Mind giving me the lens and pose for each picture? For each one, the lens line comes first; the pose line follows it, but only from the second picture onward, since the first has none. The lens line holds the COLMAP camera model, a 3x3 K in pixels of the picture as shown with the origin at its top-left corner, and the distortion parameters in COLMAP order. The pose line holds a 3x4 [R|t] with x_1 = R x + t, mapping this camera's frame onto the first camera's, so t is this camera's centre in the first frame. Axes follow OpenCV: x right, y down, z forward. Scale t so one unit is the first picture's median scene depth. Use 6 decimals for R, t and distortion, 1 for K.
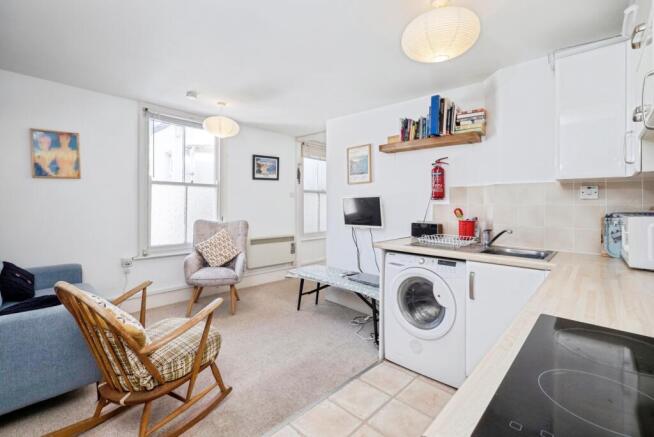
lens RADIAL K [[290.2, 0, 326.3], [0, 290.2, 202.8], [0, 0, 1]] dist [-0.001624, -0.002566]
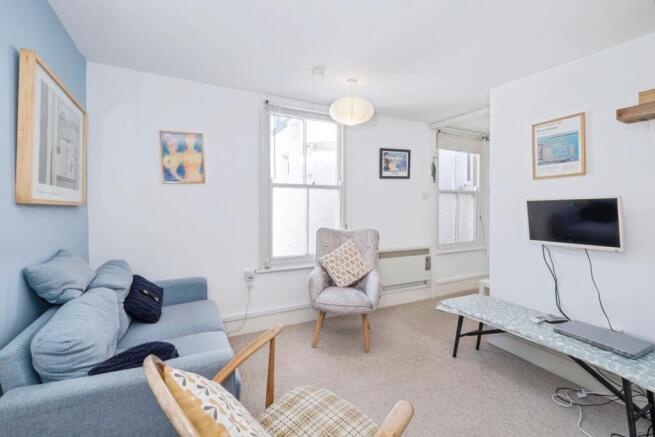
lens RADIAL K [[290.3, 0, 325.3], [0, 290.3, 206.3], [0, 0, 1]] dist [-0.001905, -0.000385]
pose [[0.940984, -0.005310, -0.338408, -0.164565], [0.008189, 0.999941, 0.007082, -0.012056], [0.338351, -0.009435, 0.940973, 0.238579]]
